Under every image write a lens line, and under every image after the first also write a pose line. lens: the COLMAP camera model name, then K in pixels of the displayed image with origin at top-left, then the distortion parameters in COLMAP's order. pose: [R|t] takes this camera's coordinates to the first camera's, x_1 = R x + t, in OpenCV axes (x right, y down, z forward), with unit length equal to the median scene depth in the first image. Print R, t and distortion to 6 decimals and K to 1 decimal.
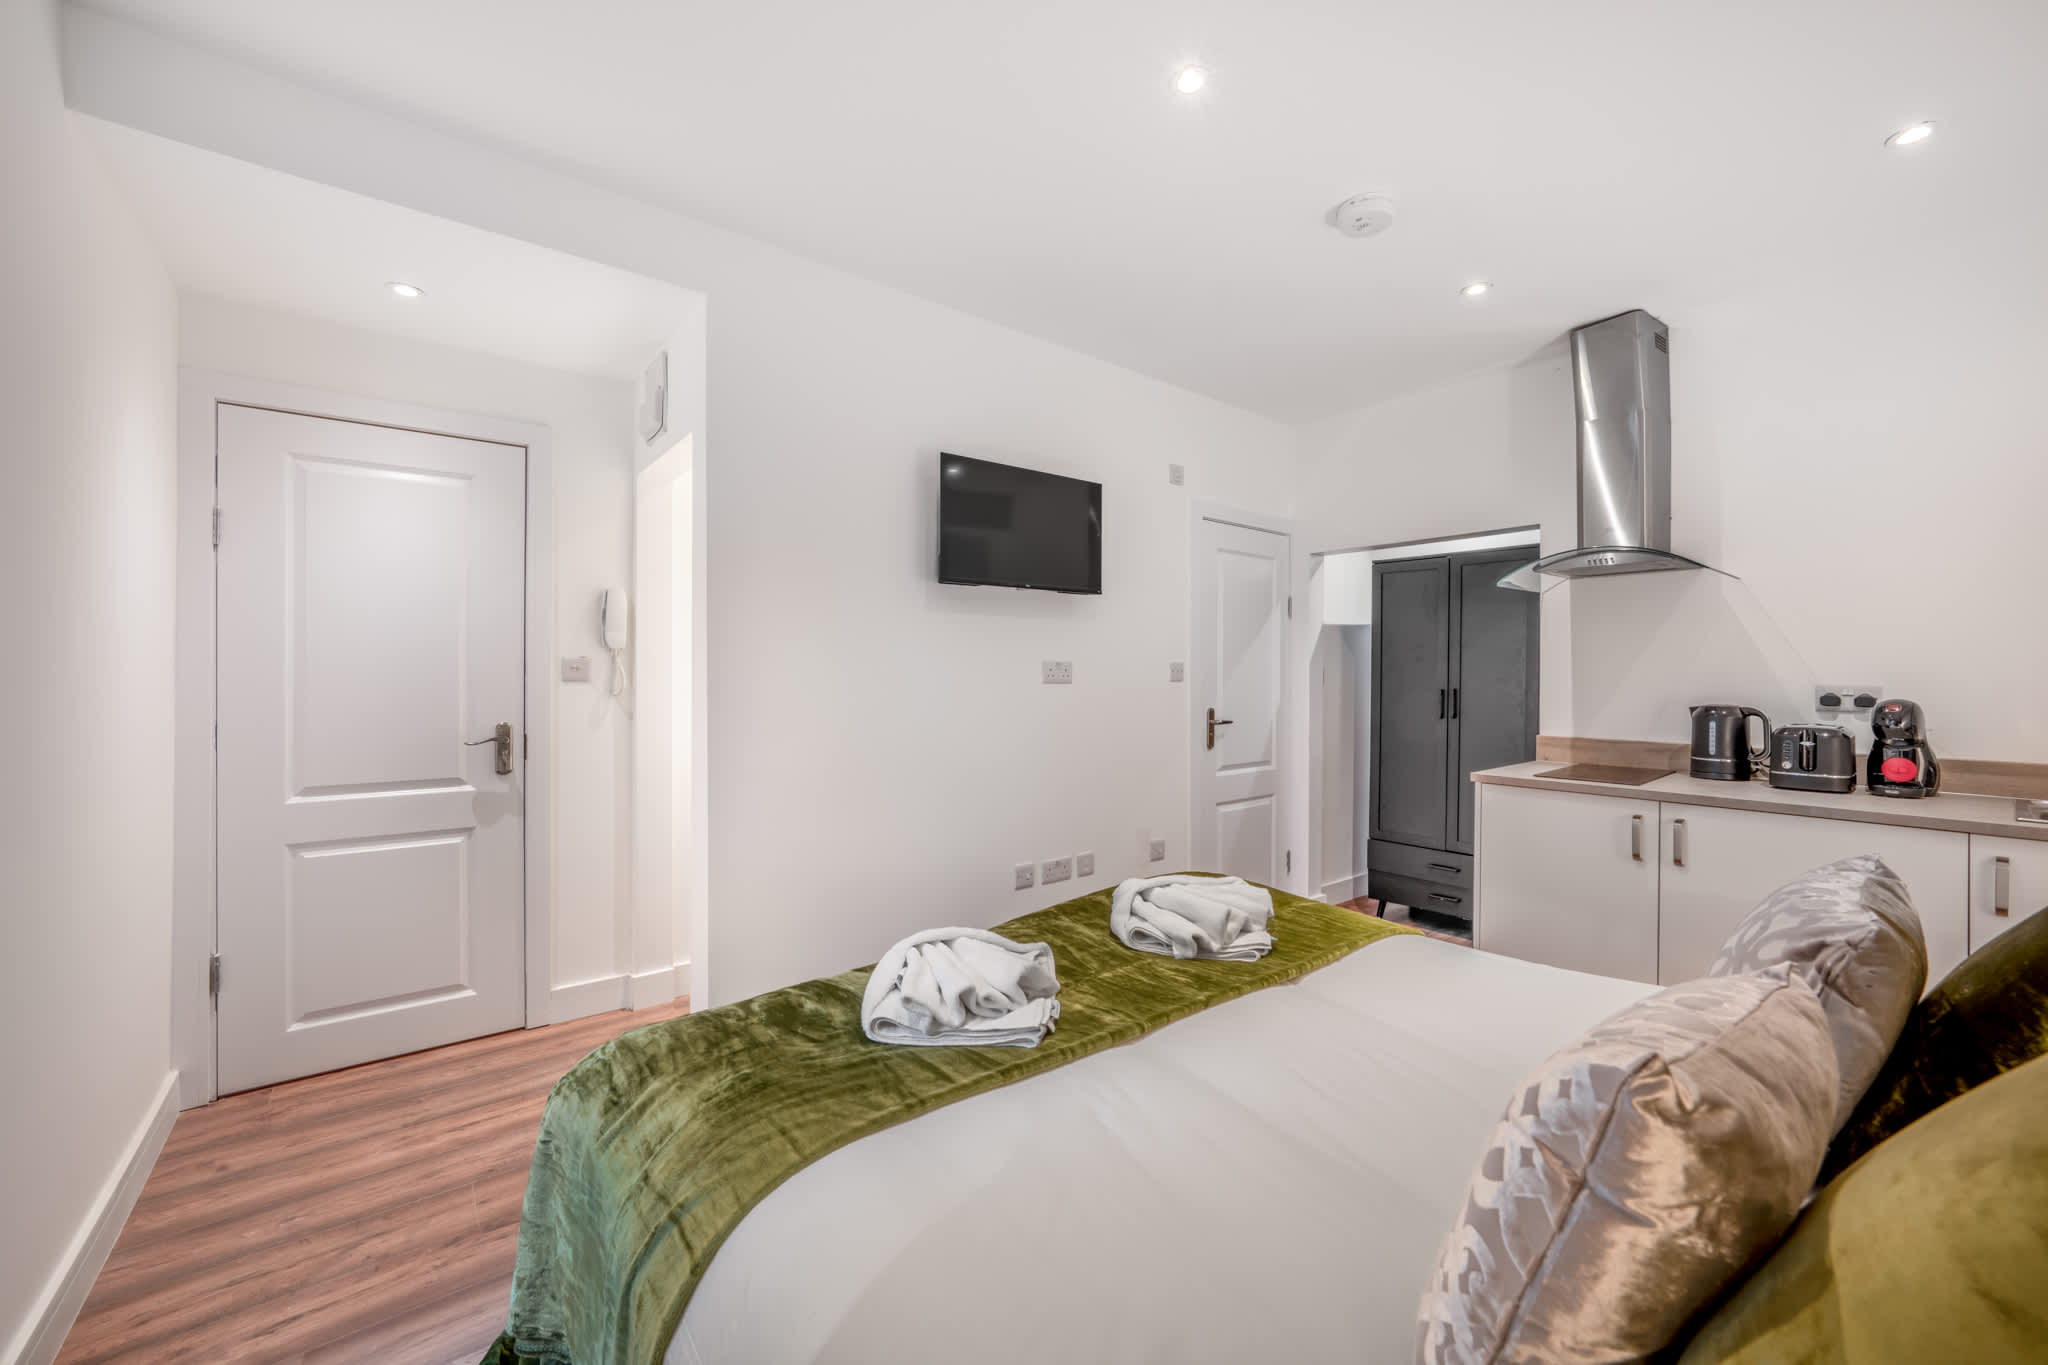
lens RADIAL K [[791.0, 0, 1027.9], [0, 791.0, 677.3], [0, 0, 1]] dist [-0.015353, 0.000193]
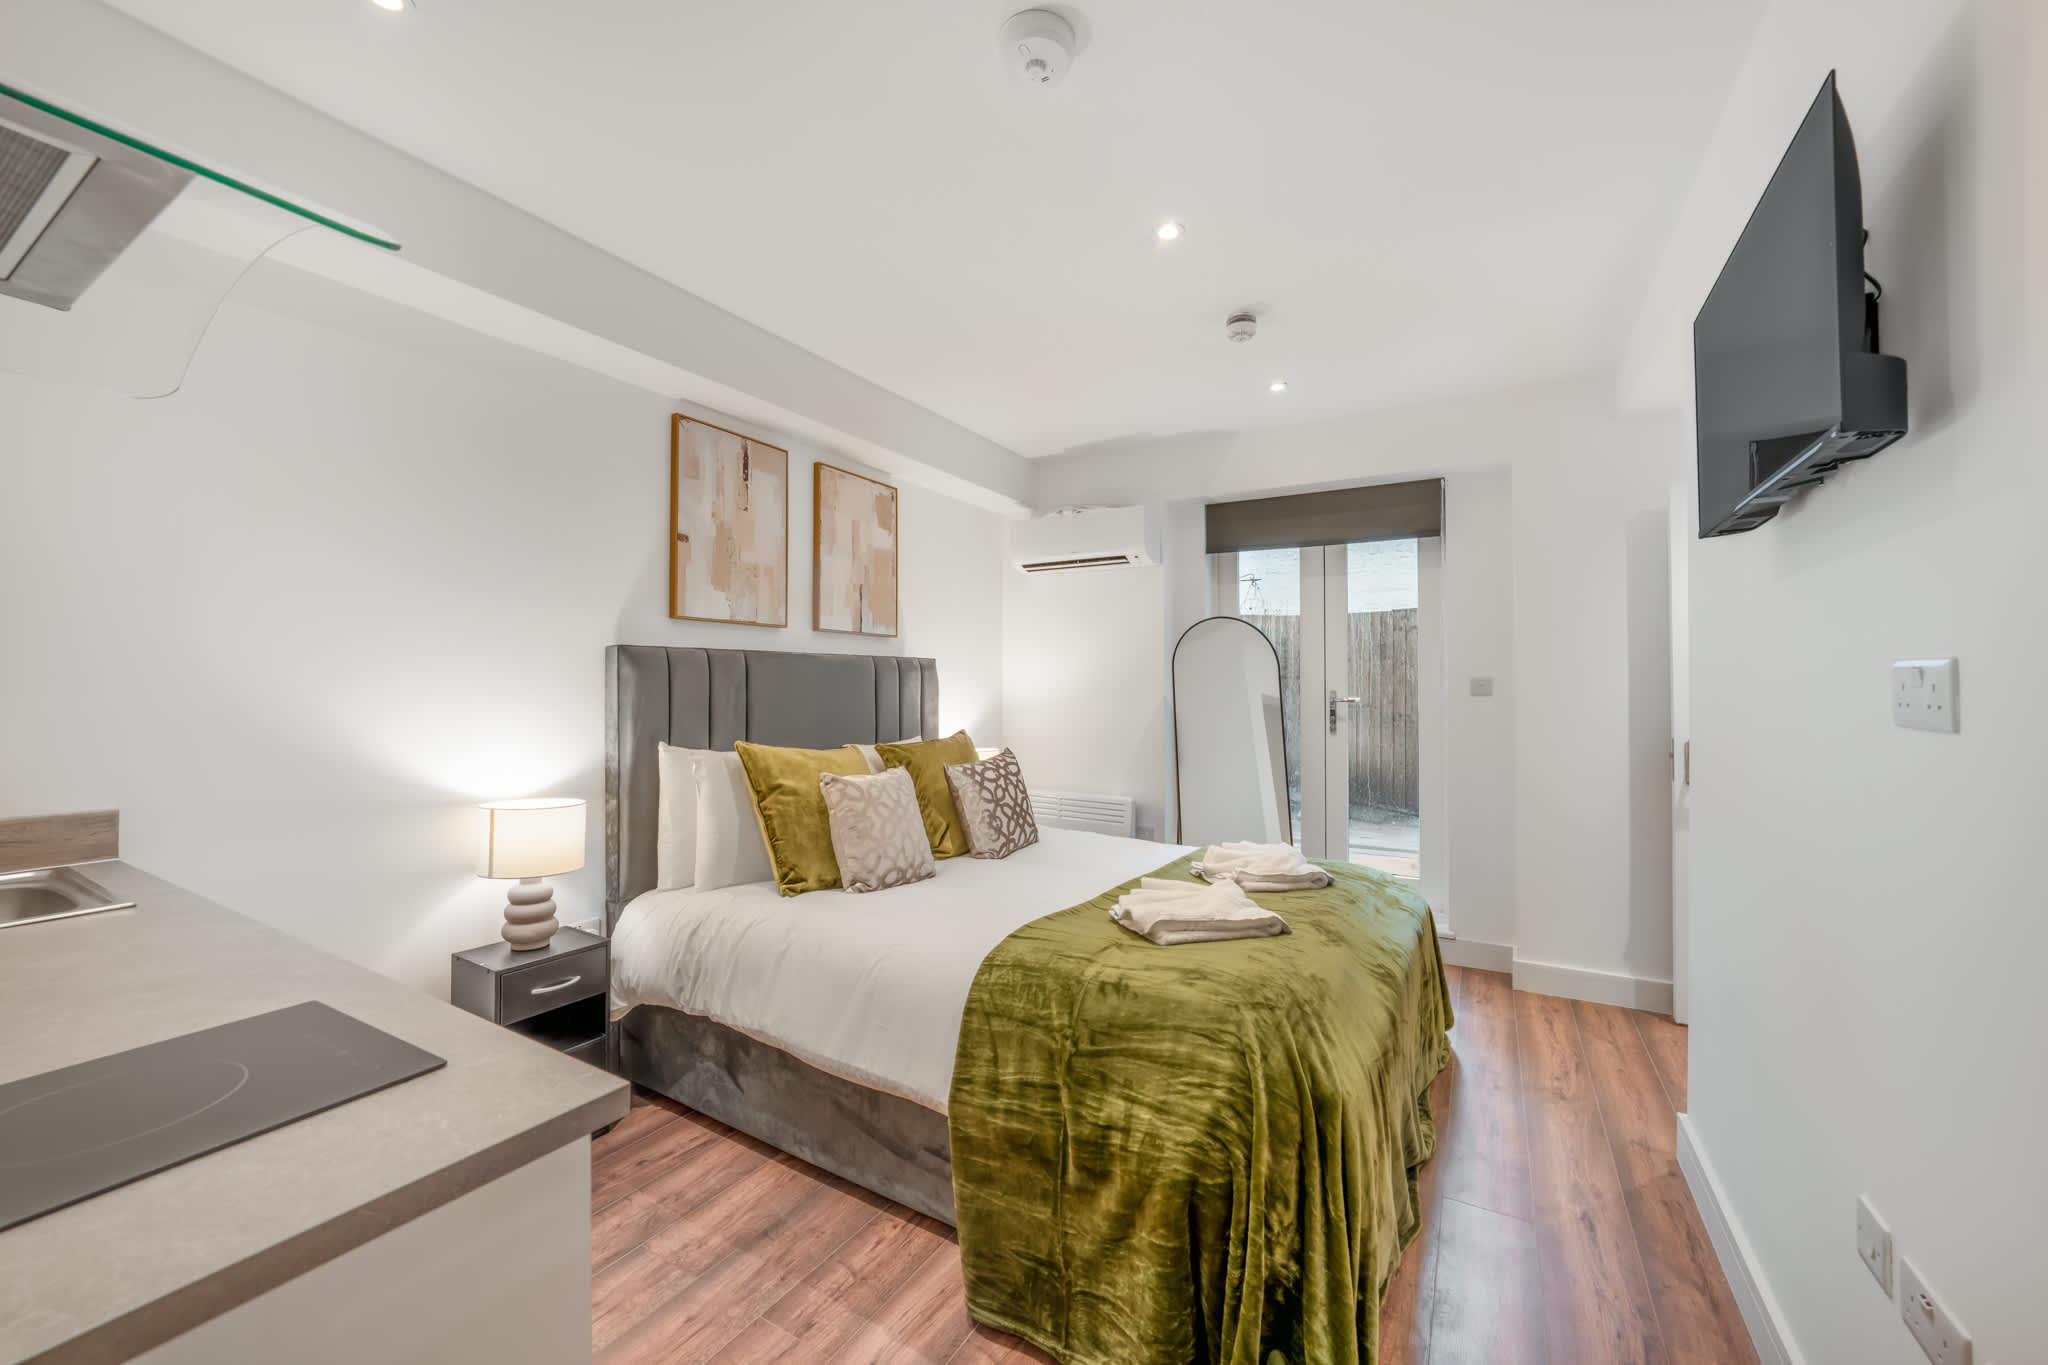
lens RADIAL K [[791.0, 0, 1027.9], [0, 791.0, 677.3], [0, 0, 1]] dist [-0.015353, 0.000193]
pose [[-0.933107, -0.008313, -0.359501, 0.562959], [-0.005377, 0.999944, -0.009165, -0.009324], [0.359557, -0.006619, -0.933100, 1.347699]]
